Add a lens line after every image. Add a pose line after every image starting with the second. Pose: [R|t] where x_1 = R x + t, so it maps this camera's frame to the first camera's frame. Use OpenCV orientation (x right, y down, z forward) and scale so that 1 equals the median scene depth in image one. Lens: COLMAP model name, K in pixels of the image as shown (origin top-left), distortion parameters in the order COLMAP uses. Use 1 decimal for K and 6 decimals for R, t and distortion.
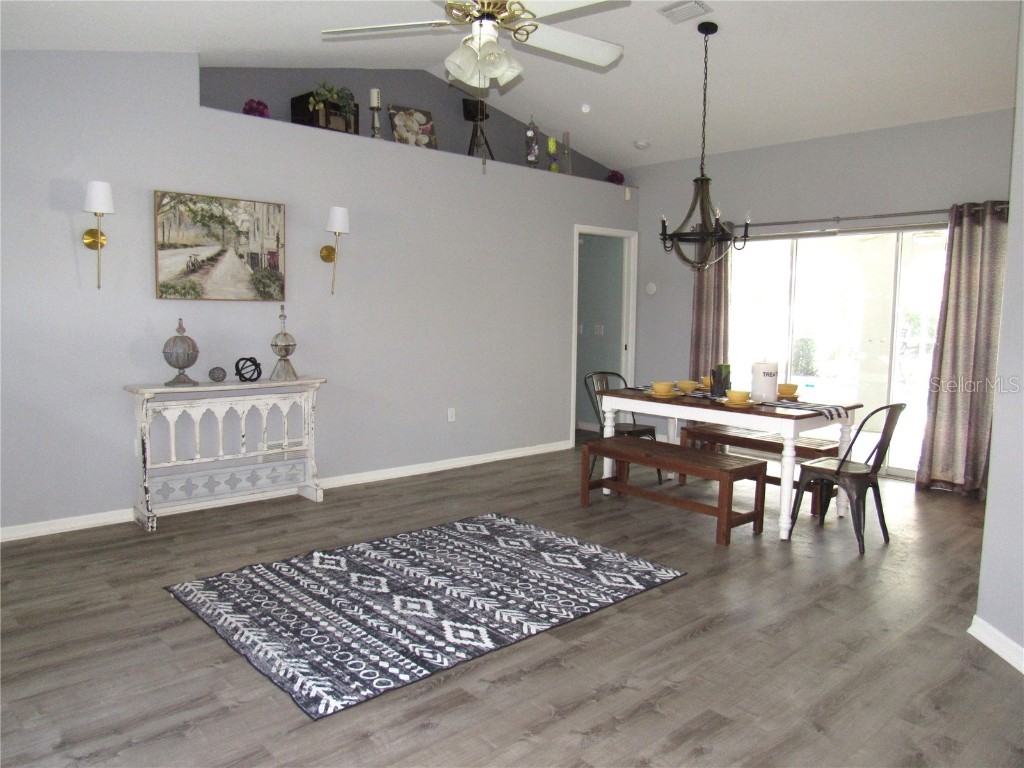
lens RADIAL K [[737.1, 0, 512.0], [0, 737.1, 384.0], [0, 0, 1]] dist [-0.033707, 0.004090]
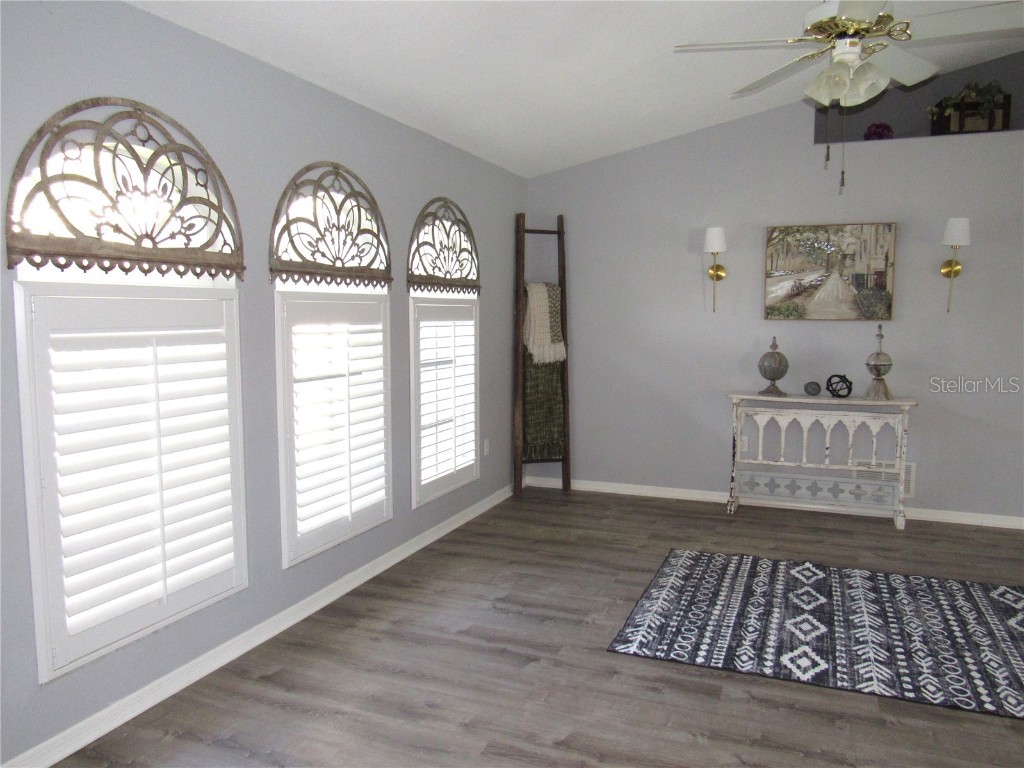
lens RADIAL K [[755.8, 0, 516.0], [0, 755.8, 384.4], [0, 0, 1]] dist [-0.032728, 0.006954]
pose [[0.433576, 0.068824, -0.898485, 0.516137], [-0.083928, 0.995829, 0.035780, -0.027783], [0.897200, 0.059895, 0.437544, 0.149874]]
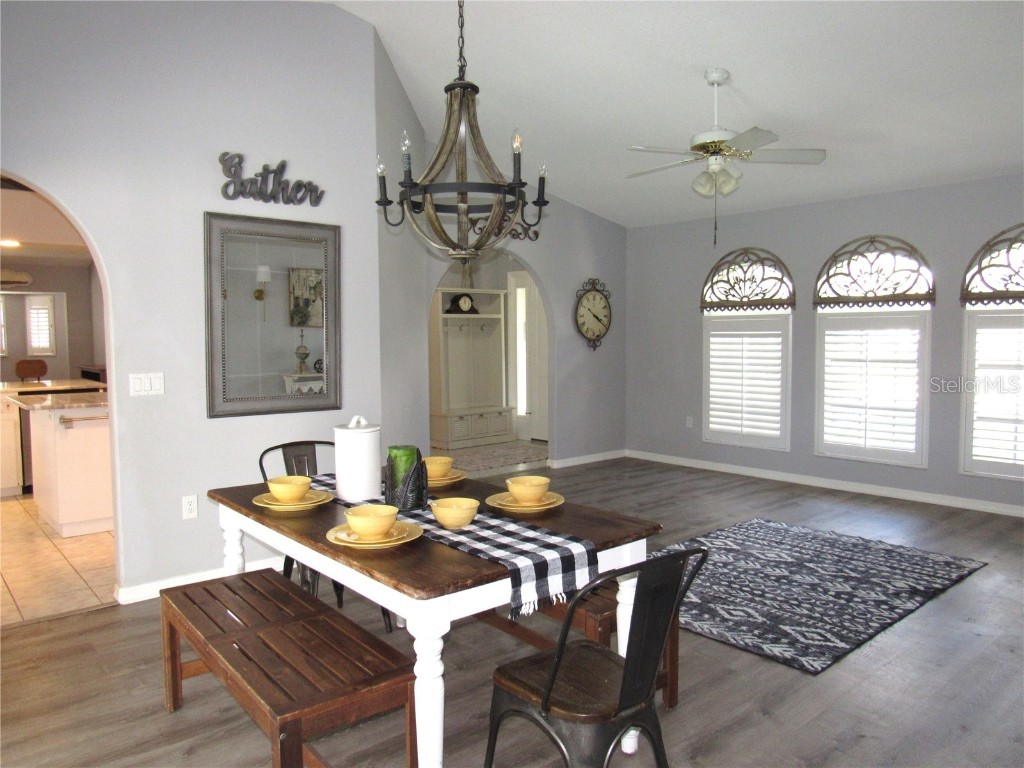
lens RADIAL K [[755.8, 0, 516.0], [0, 755.8, 384.4], [0, 0, 1]] dist [-0.032728, 0.006954]
pose [[-0.999782, -0.007452, 0.019509, 0.269888], [-0.004052, 0.985641, 0.168808, -0.207298], [-0.020487, 0.168692, -0.985456, 2.009738]]
